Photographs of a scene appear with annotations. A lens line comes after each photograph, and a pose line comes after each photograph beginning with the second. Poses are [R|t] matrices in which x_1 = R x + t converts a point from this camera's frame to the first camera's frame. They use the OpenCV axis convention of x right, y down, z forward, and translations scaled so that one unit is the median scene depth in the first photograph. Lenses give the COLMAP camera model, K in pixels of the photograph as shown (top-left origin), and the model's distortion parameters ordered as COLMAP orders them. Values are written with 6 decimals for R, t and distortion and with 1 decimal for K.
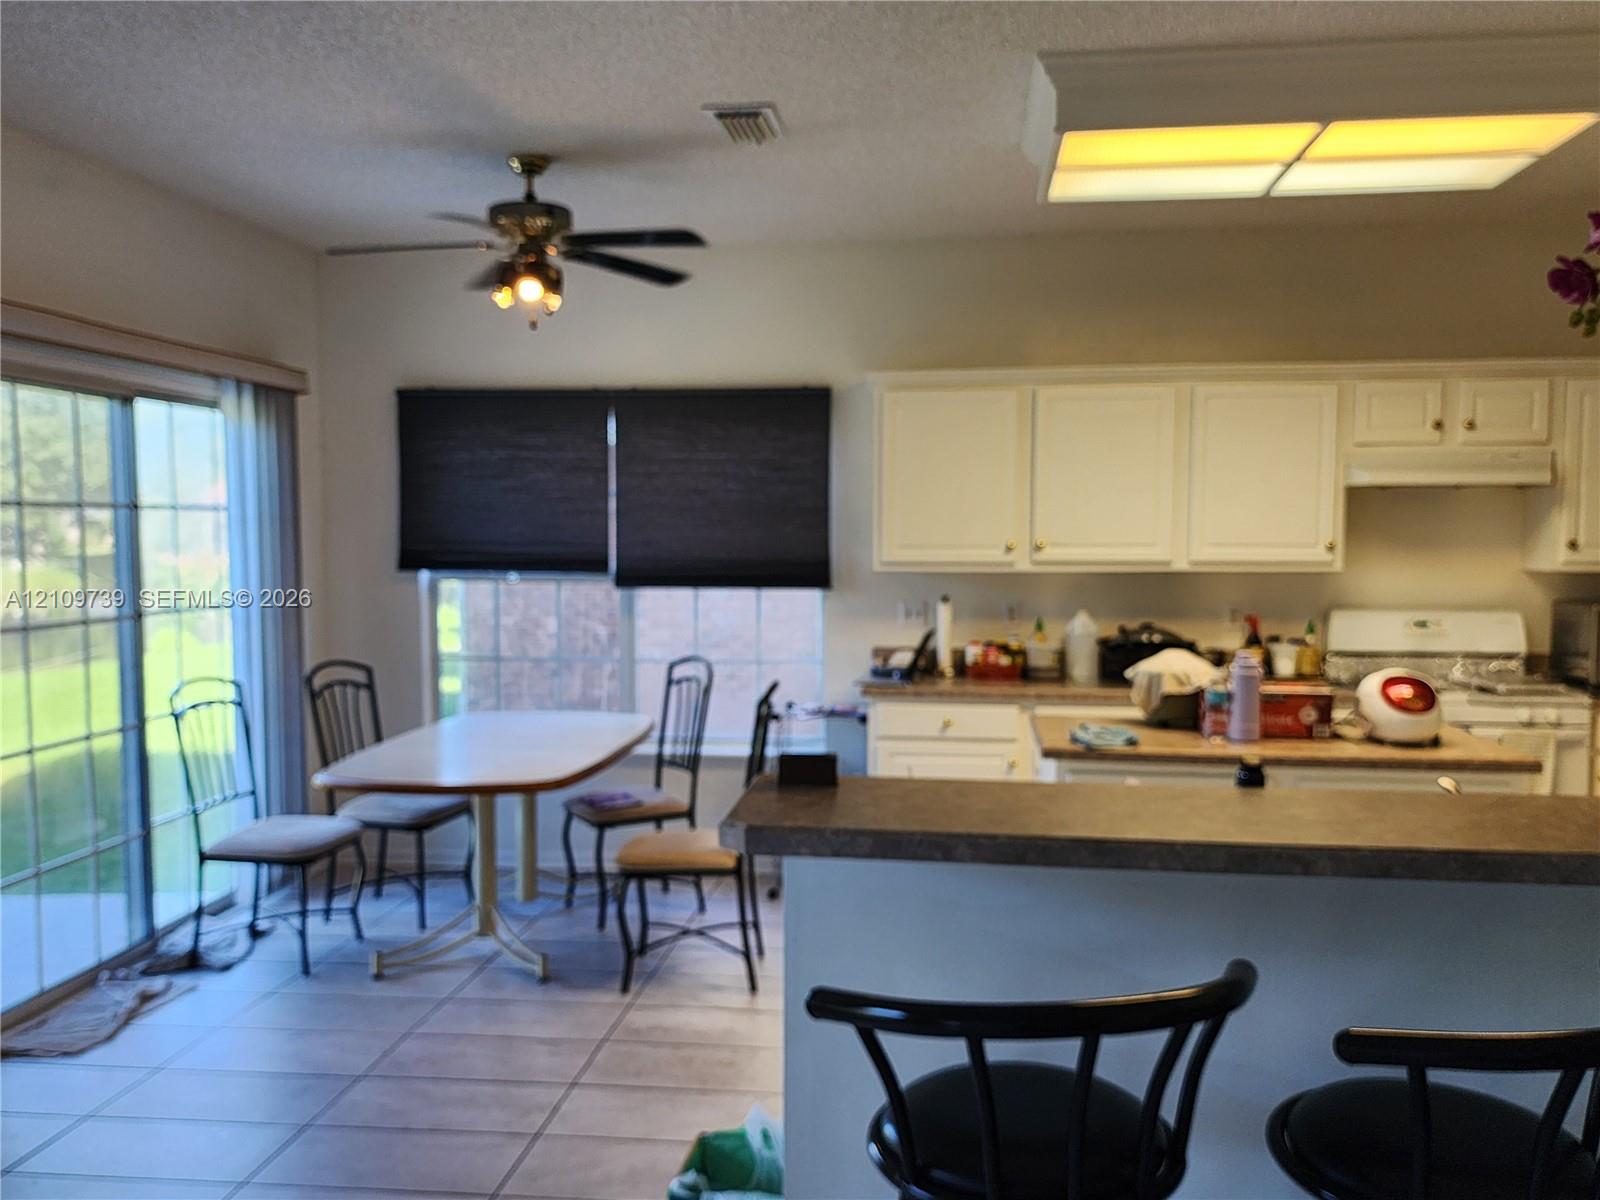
lens RADIAL K [[1307.2, 0, 801.7], [0, 1307.2, 625.5], [0, 0, 1]] dist [0.002783, -0.005528]
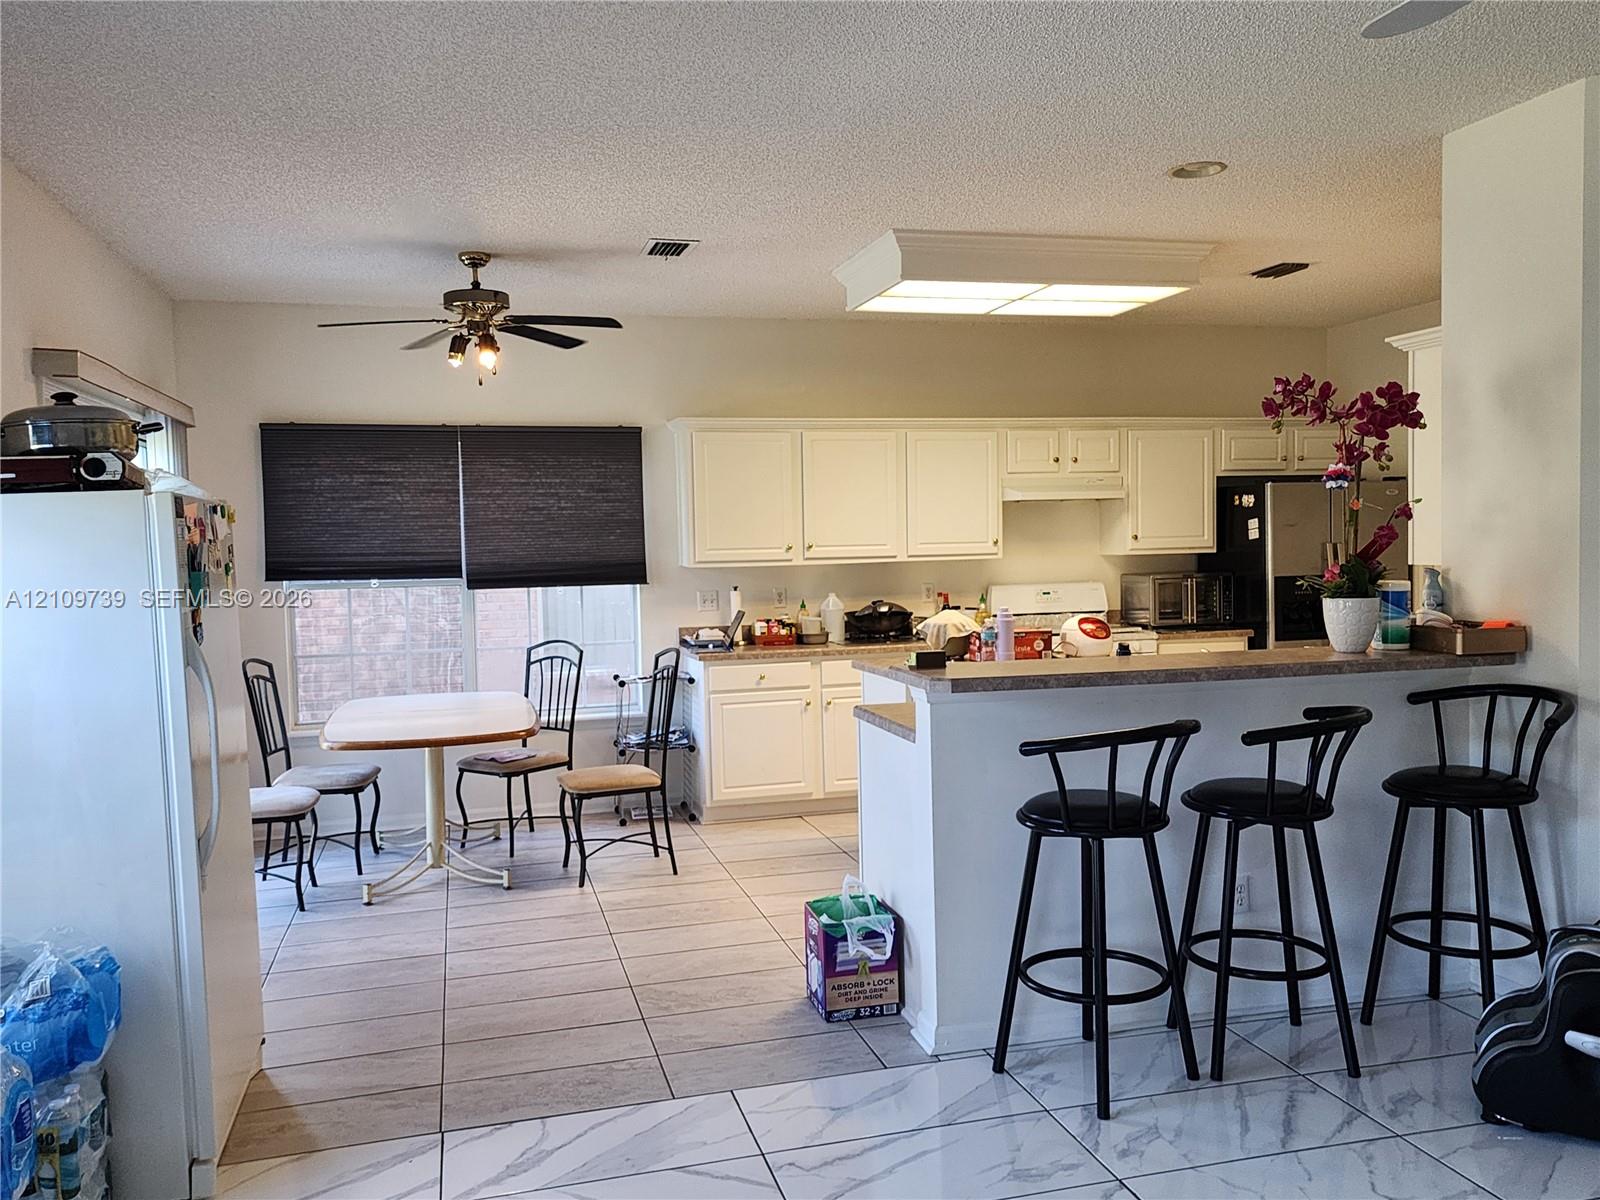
lens RADIAL K [[1307.2, 0, 801.7], [0, 1307.2, 625.5], [0, 0, 1]] dist [0.002783, -0.005528]
pose [[0.922930, -0.045439, 0.382277, -0.354827], [0.049191, 0.998789, -0.000041, 0.022142], [-0.381812, 0.018843, 0.924048, -0.265966]]
